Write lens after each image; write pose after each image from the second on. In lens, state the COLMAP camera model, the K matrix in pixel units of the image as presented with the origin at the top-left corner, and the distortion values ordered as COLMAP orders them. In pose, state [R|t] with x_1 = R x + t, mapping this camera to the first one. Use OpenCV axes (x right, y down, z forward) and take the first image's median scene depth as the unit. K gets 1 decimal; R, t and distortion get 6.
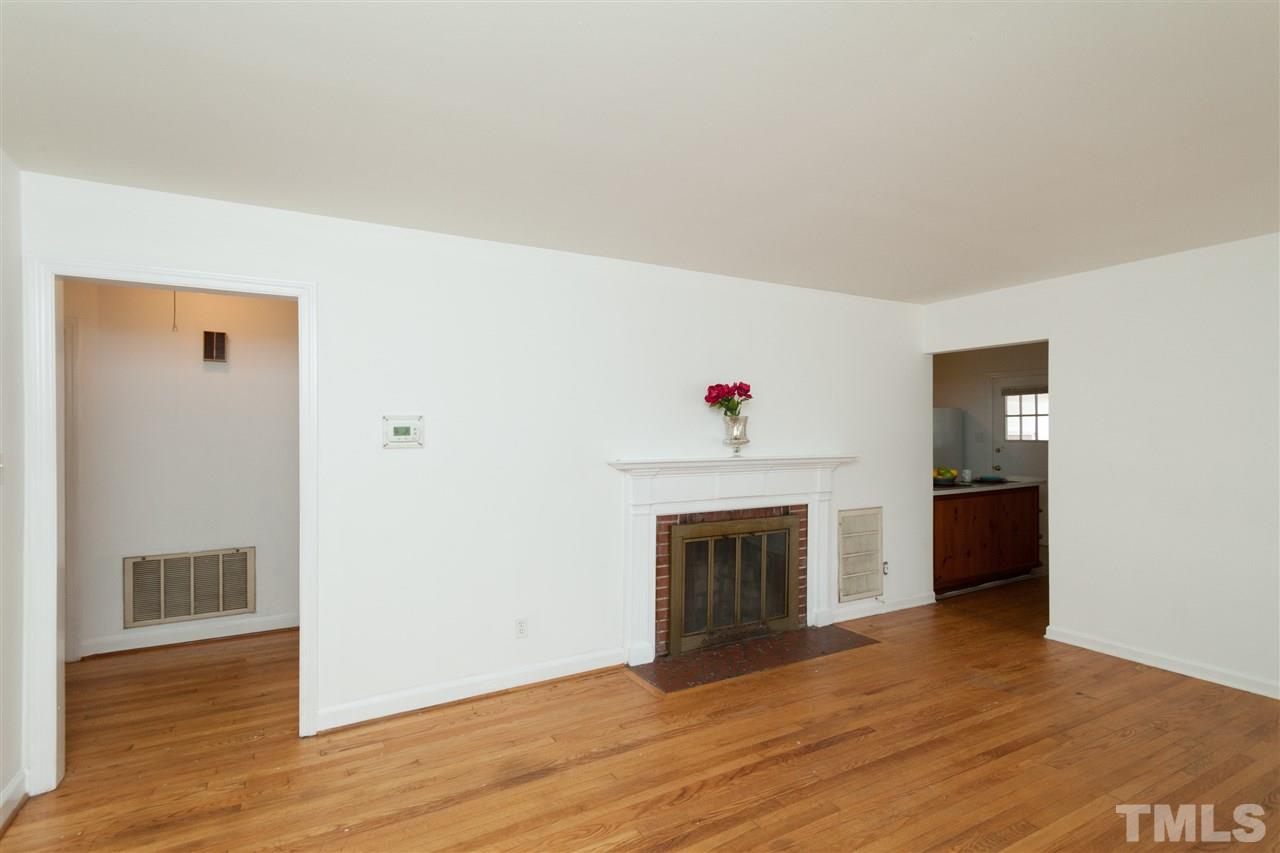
lens RADIAL K [[620.6, 0, 594.4], [0, 620.6, 430.2], [0, 0, 1]] dist [0.021705, -0.003334]
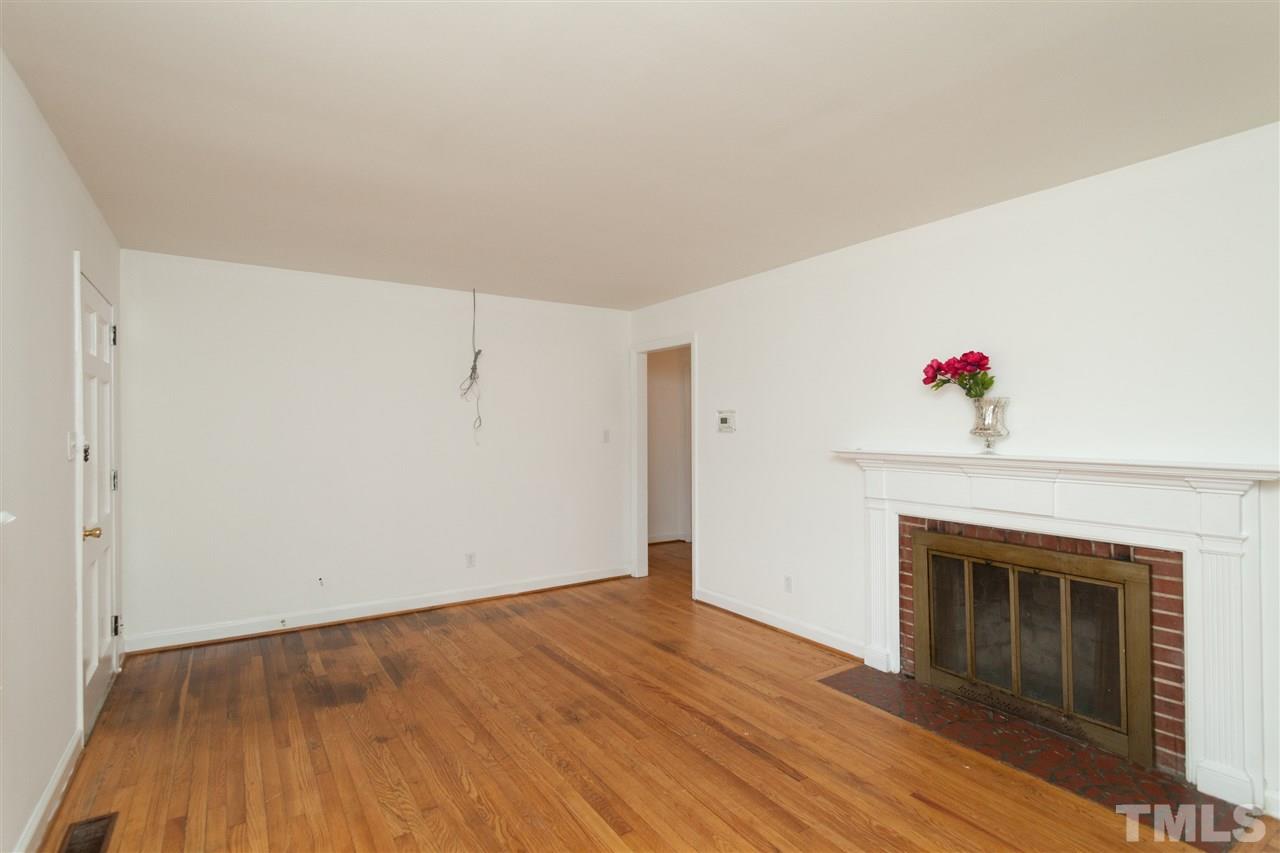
lens RADIAL K [[620.6, 0, 638.9], [0, 620.6, 428.5], [0, 0, 1]] dist [0.021705, -0.003334]
pose [[0.090426, 0.006957, -0.995879, 0.996054], [0.004845, 0.999961, 0.007426, 0.006502], [0.995891, -0.005497, 0.090389, 0.573524]]
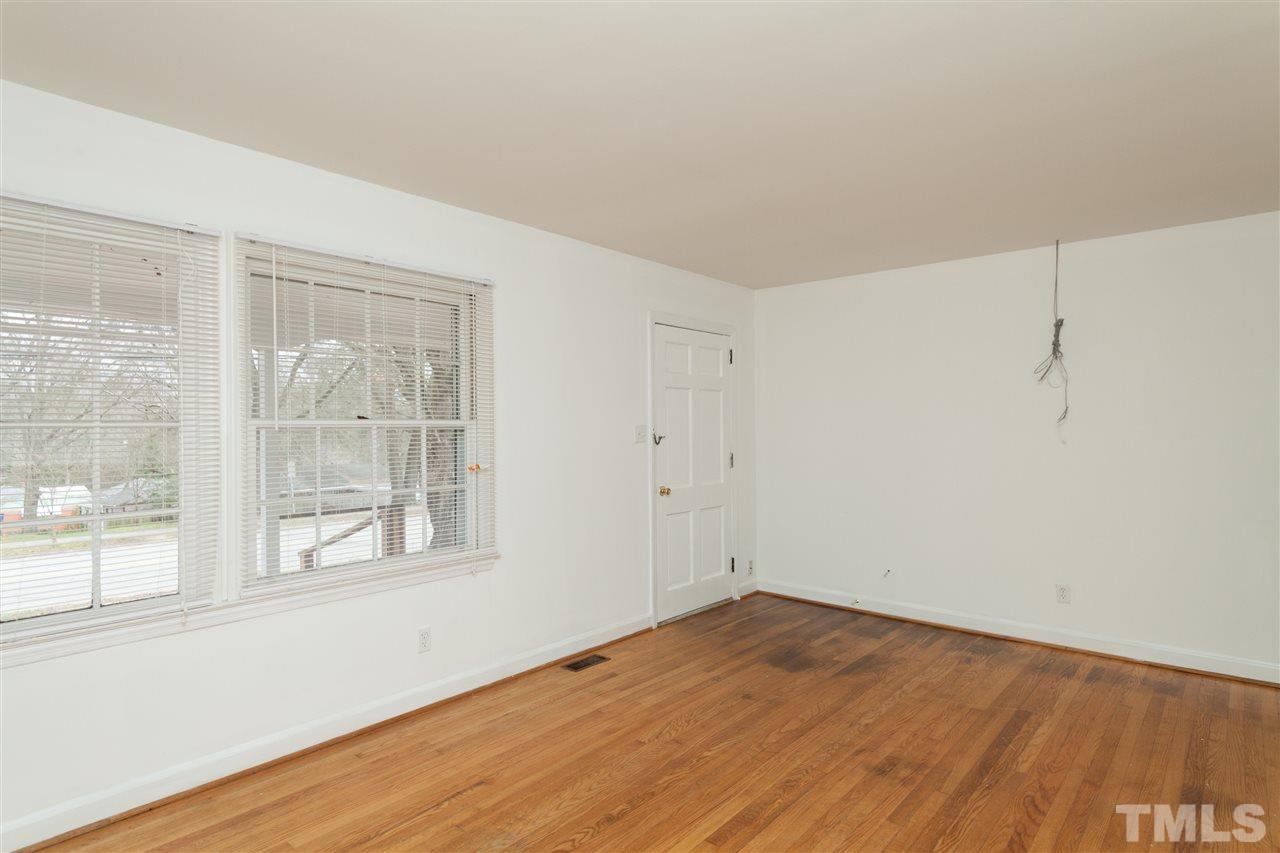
lens RADIAL K [[682.5, 0, 624.5], [0, 682.5, 455.9], [0, 0, 1]] dist [0.024446, -0.003278]
pose [[-0.926736, 0.025481, -0.374848, 0.718052], [0.009815, 0.998999, 0.043644, 0.010660], [0.375585, 0.036767, -0.926058, 1.138371]]
